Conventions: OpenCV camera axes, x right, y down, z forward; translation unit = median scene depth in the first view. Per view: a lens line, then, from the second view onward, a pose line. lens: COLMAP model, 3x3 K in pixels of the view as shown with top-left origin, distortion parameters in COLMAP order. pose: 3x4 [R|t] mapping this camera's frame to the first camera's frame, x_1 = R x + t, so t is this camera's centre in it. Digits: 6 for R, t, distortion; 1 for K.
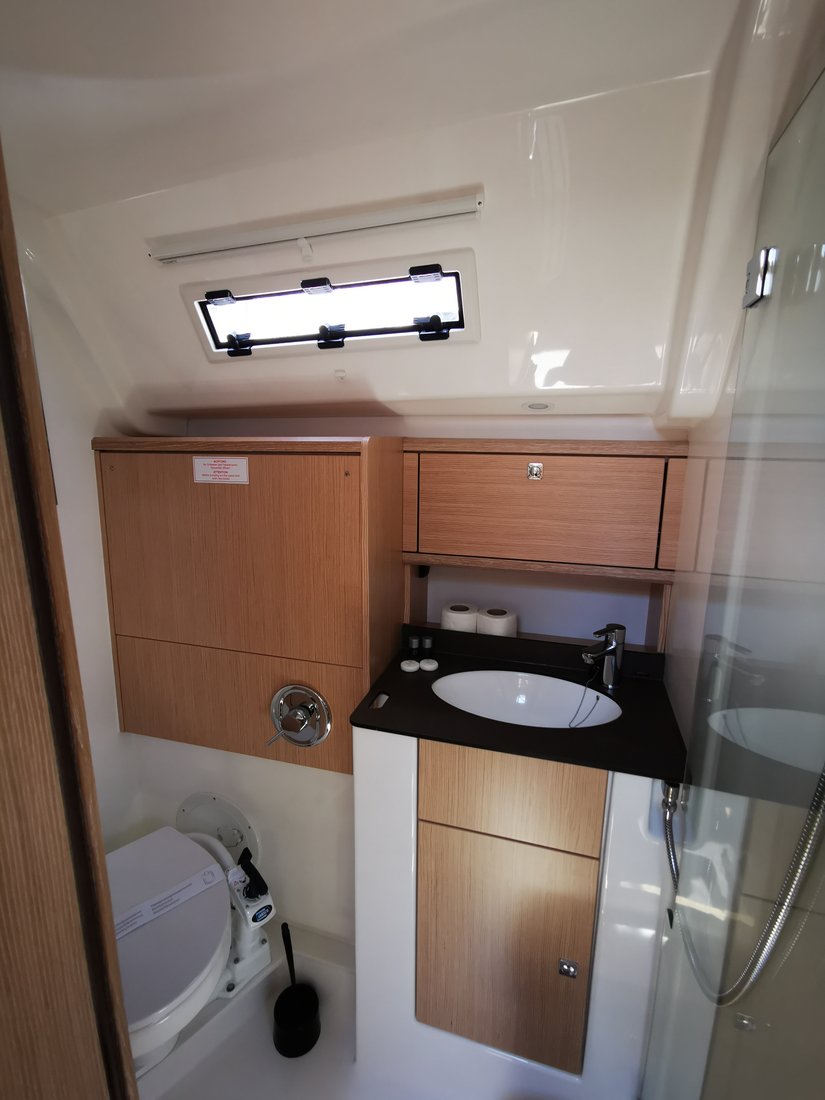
lens RADIAL K [[536.6, 0, 417.6], [0, 536.6, 551.6], [0, 0, 1]] dist [-0.054222, 0.060931]
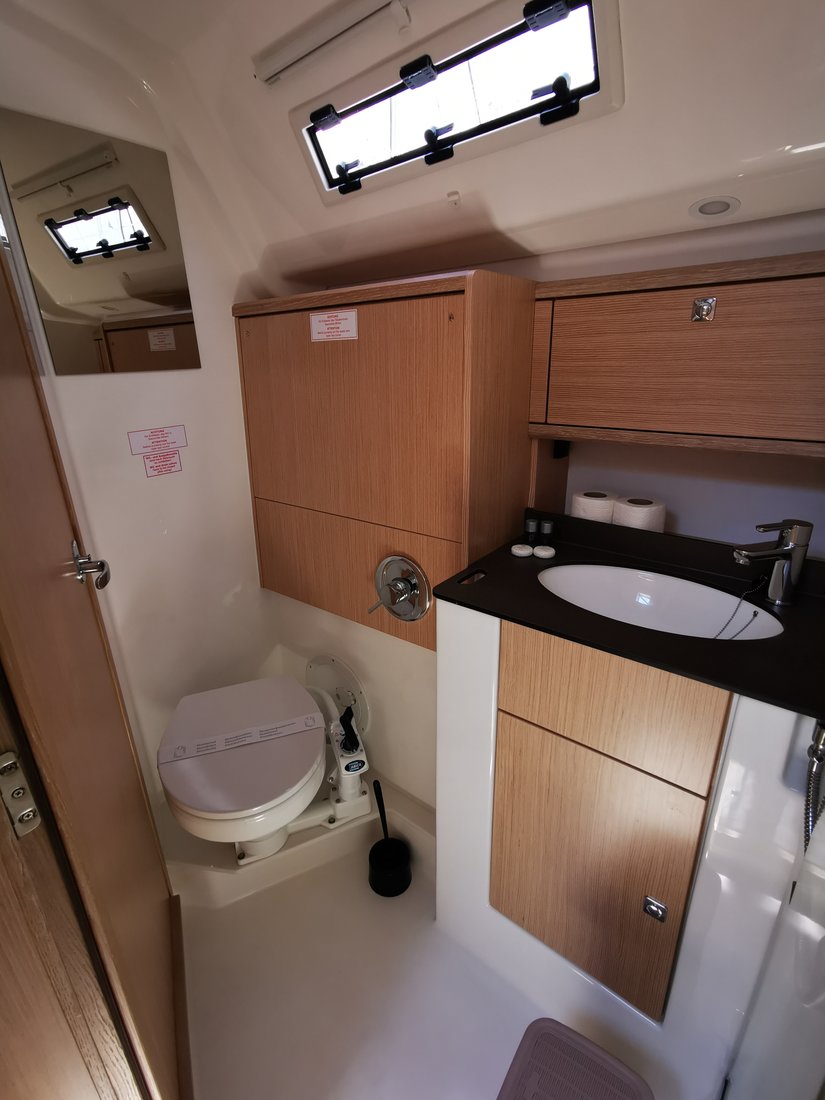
lens RADIAL K [[536.6, 0, 417.6], [0, 536.6, 551.6], [0, 0, 1]] dist [-0.054222, 0.060931]
pose [[0.923528, 0.100922, -0.370015, 0.162487], [-0.049981, 0.988200, 0.144784, 0.100125], [0.380261, -0.115218, 0.917674, 0.124311]]
